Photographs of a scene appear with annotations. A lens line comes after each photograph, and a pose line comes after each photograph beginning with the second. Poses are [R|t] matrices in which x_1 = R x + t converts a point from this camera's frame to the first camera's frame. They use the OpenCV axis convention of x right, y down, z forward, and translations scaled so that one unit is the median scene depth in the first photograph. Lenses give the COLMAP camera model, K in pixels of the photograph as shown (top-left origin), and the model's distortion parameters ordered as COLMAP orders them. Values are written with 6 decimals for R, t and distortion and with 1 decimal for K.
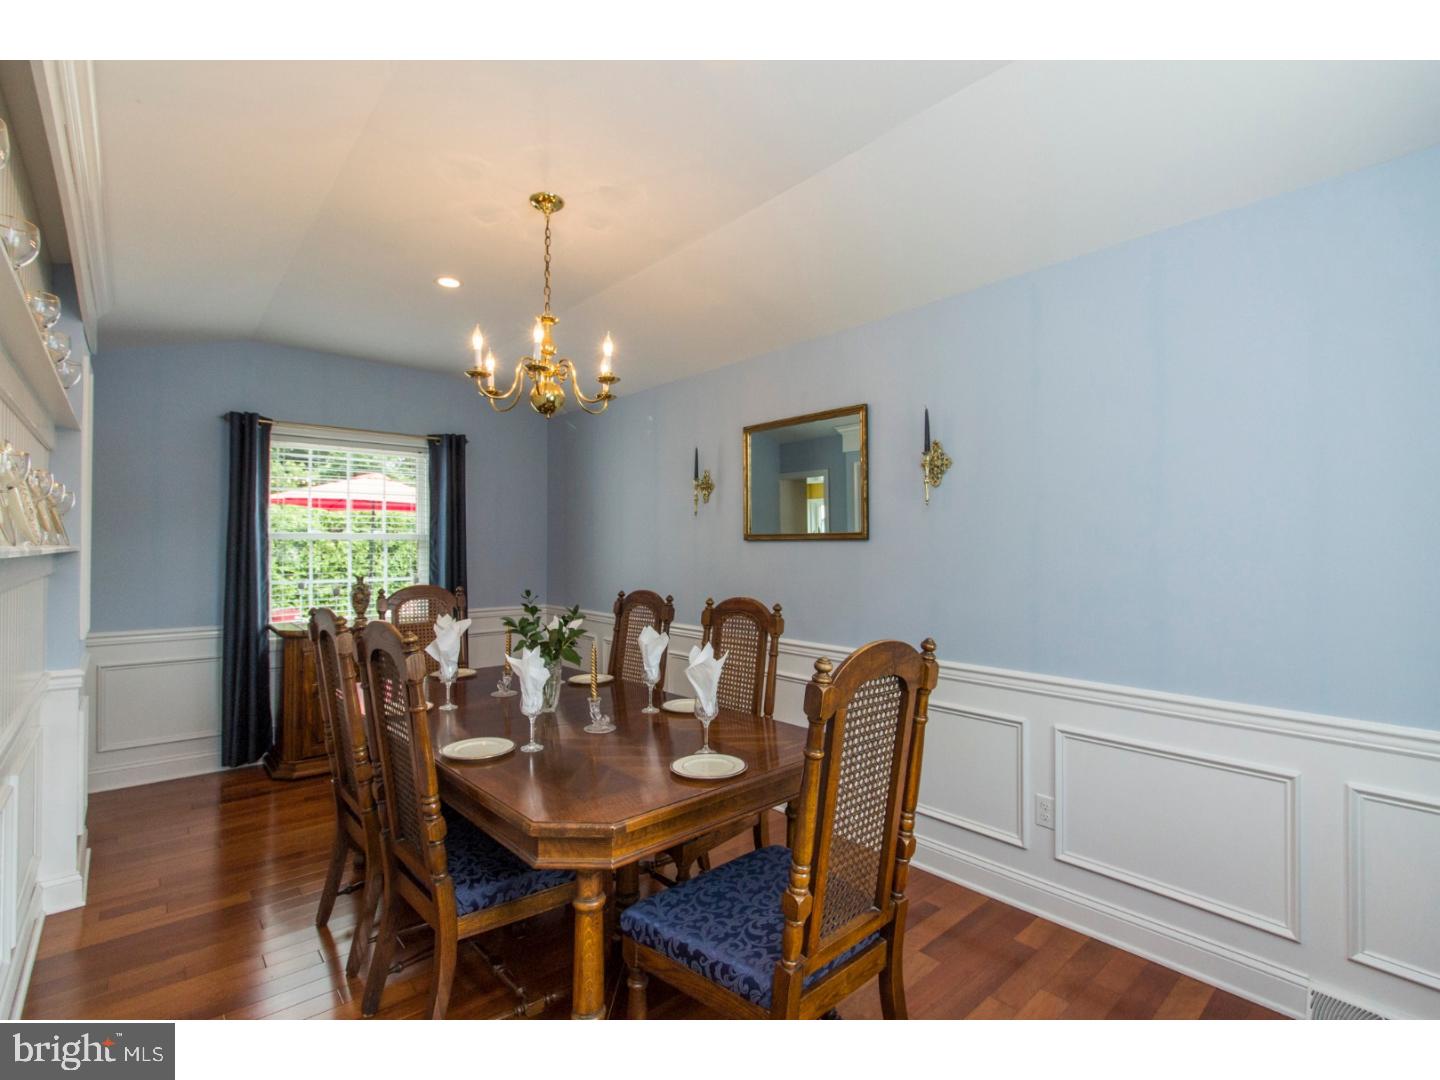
lens RADIAL K [[665.2, 0, 721.8], [0, 665.2, 537.2], [0, 0, 1]] dist [-0.001573, 0.000536]
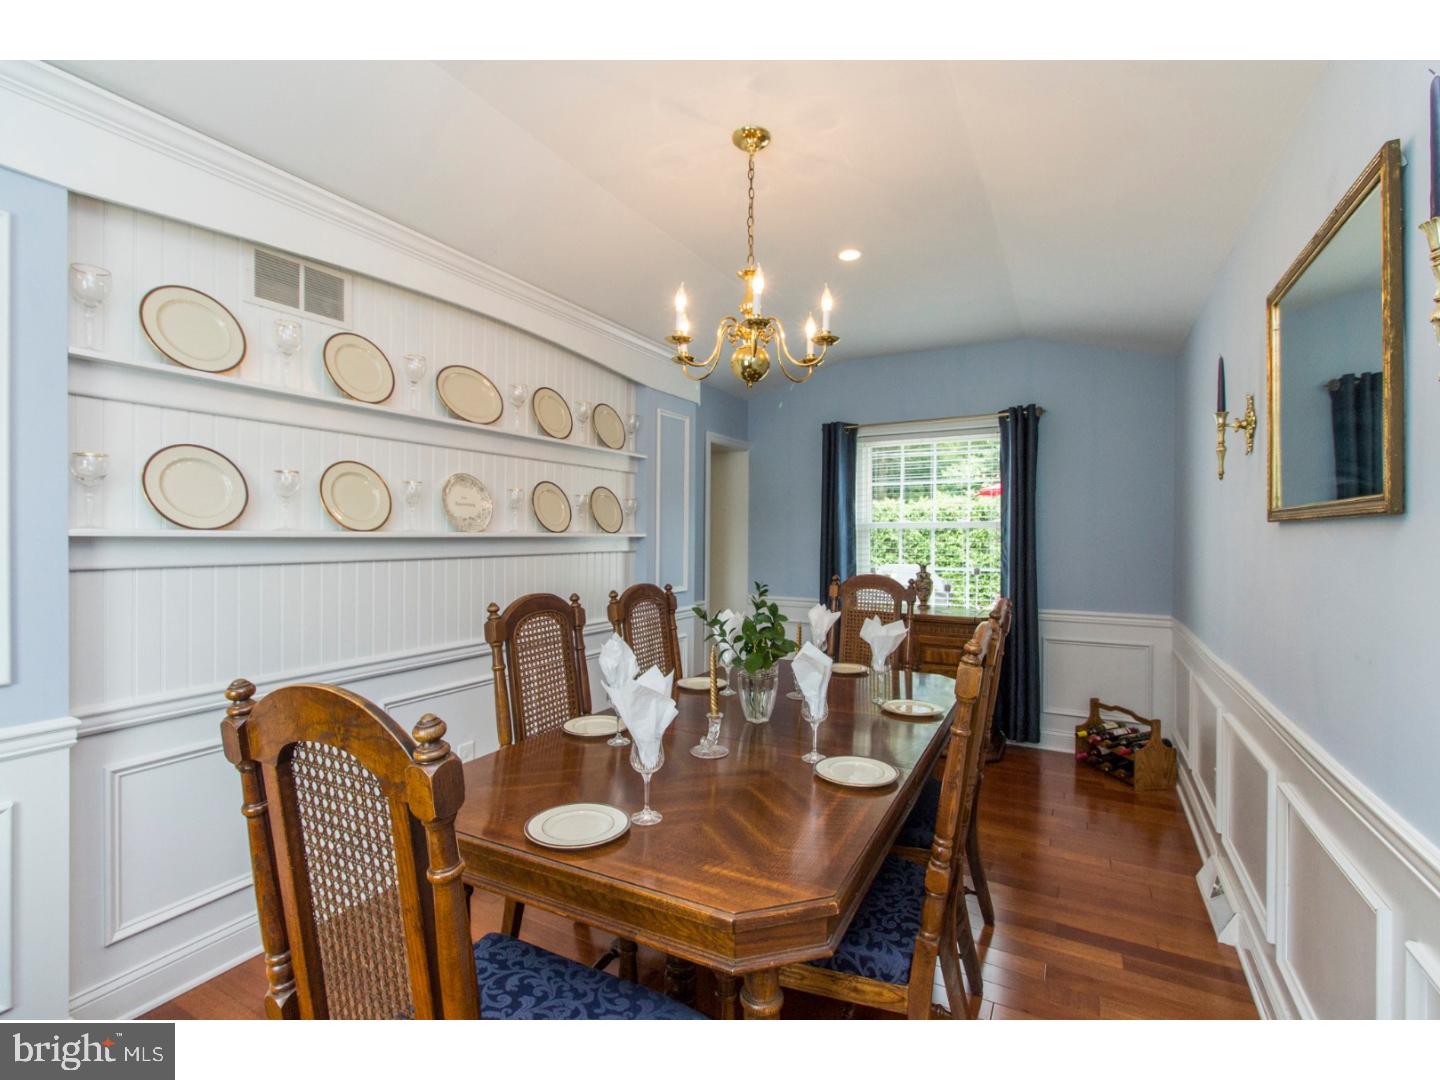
lens RADIAL K [[665.2, 0, 720.8], [0, 665.2, 542.4], [0, 0, 1]] dist [-0.001573, 0.000536]
pose [[0.340337, 0.006136, -0.940284, 0.322712], [0.012601, 0.999859, 0.011086, 0.010835], [0.940219, -0.015621, 0.340211, 0.376054]]
